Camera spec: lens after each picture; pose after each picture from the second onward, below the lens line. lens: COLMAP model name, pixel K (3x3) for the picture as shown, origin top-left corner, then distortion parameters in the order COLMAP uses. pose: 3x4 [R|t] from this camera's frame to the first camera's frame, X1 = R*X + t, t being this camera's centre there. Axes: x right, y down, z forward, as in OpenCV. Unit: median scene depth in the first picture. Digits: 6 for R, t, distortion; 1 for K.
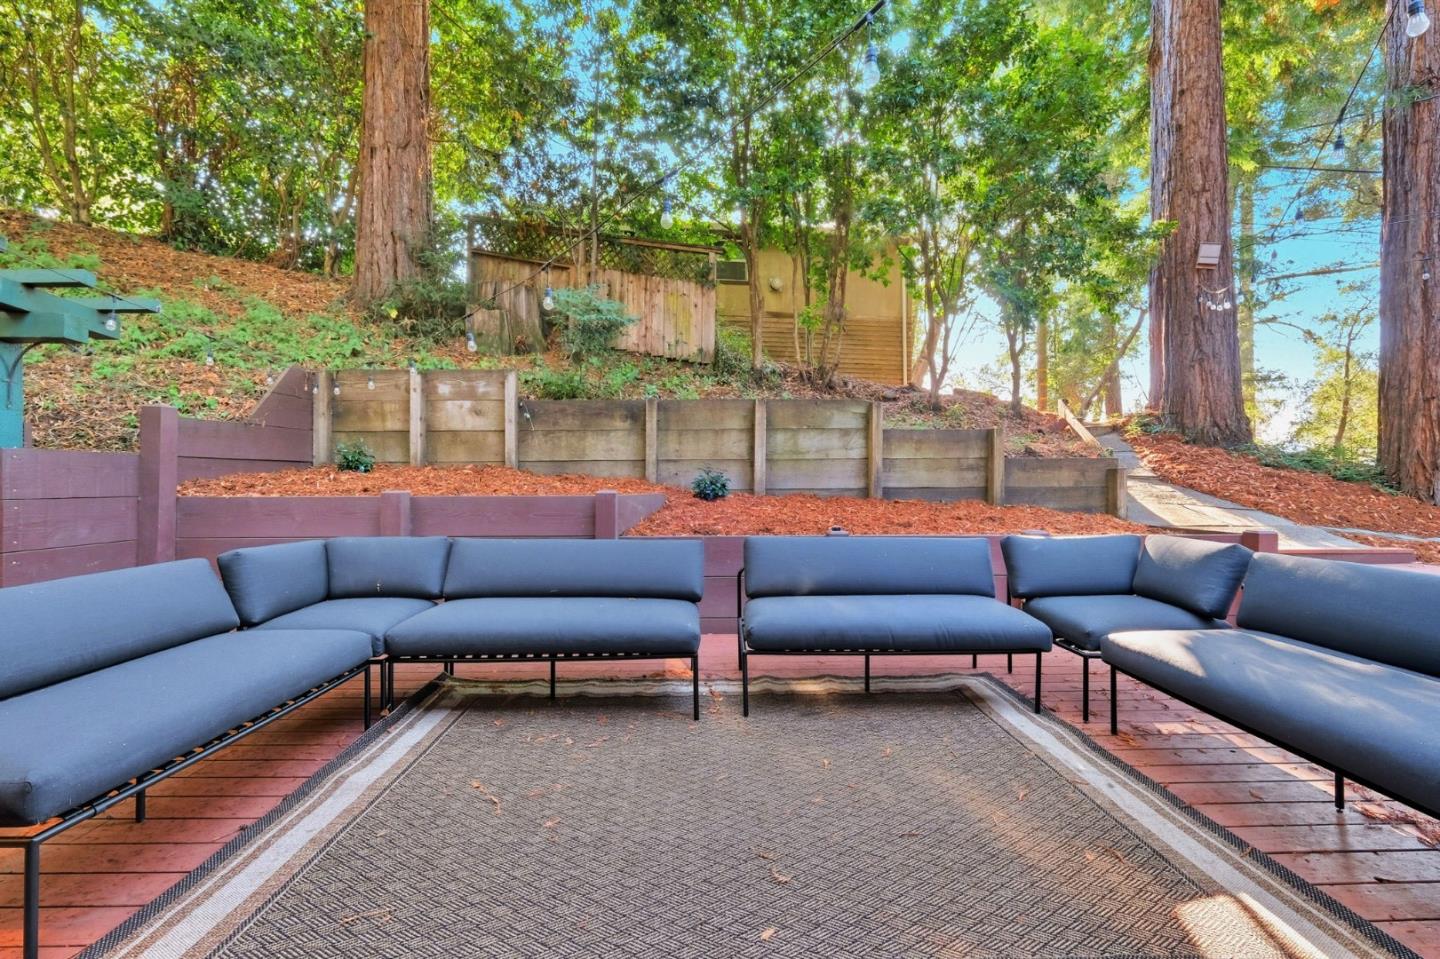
lens RADIAL K [[652.2, 0, 724.1], [0, 652.2, 474.1], [0, 0, 1]] dist [0.000266, 0.000246]
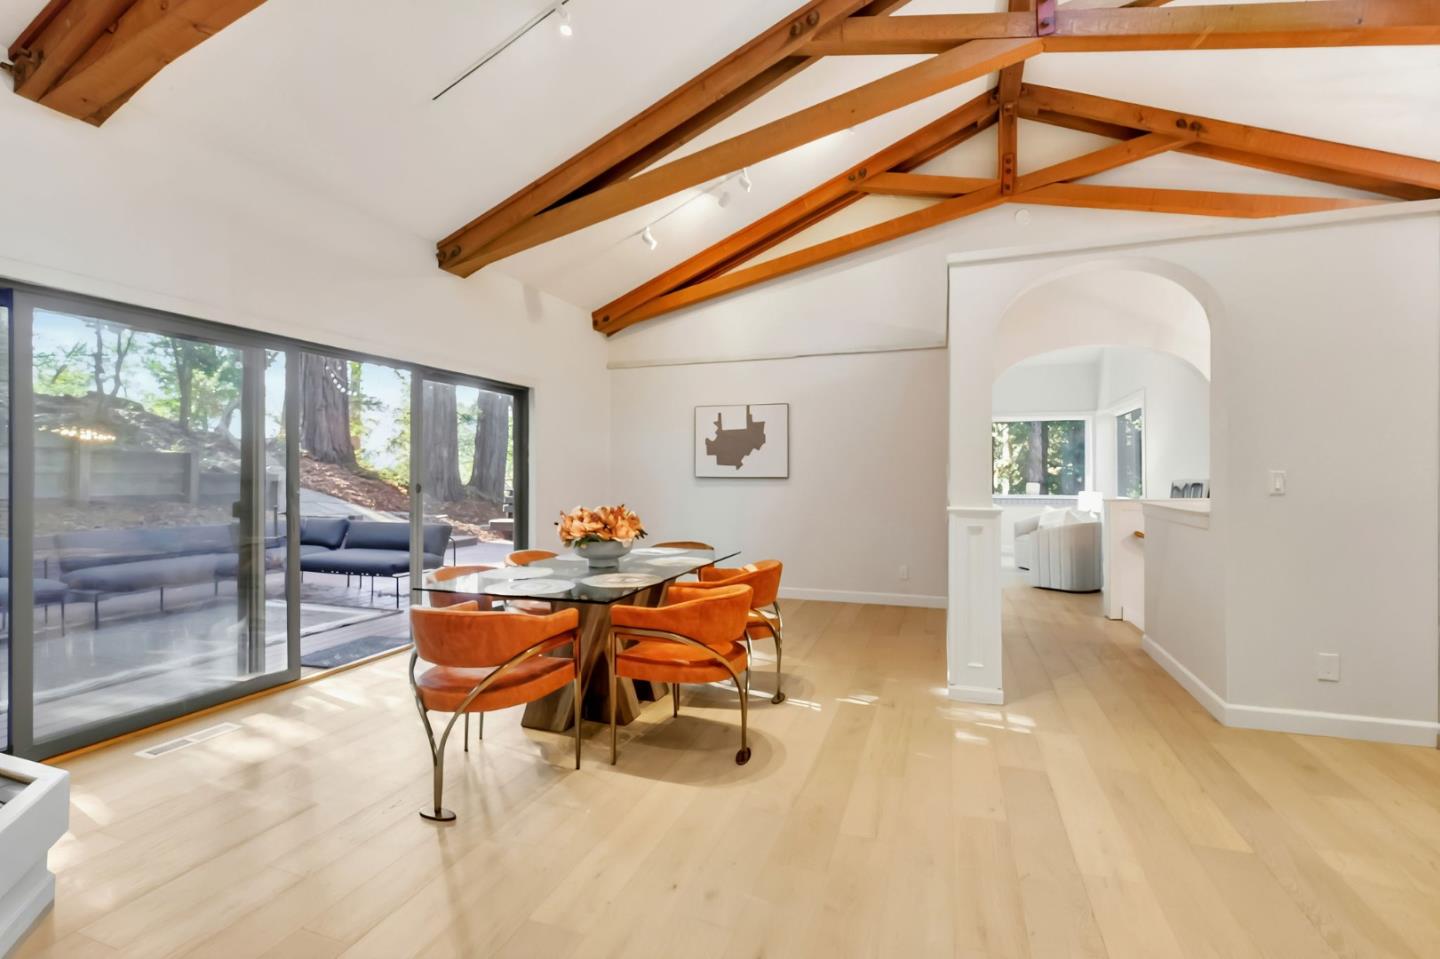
lens RADIAL K [[652.2, 0, 724.1], [0, 652.2, 474.1], [0, 0, 1]] dist [0.000266, 0.000246]
pose [[0.372020, 0.008175, 0.928189, -0.424585], [-0.012846, 0.999911, -0.003658, -0.030492], [-0.928136, -0.010562, 0.372092, -0.544732]]
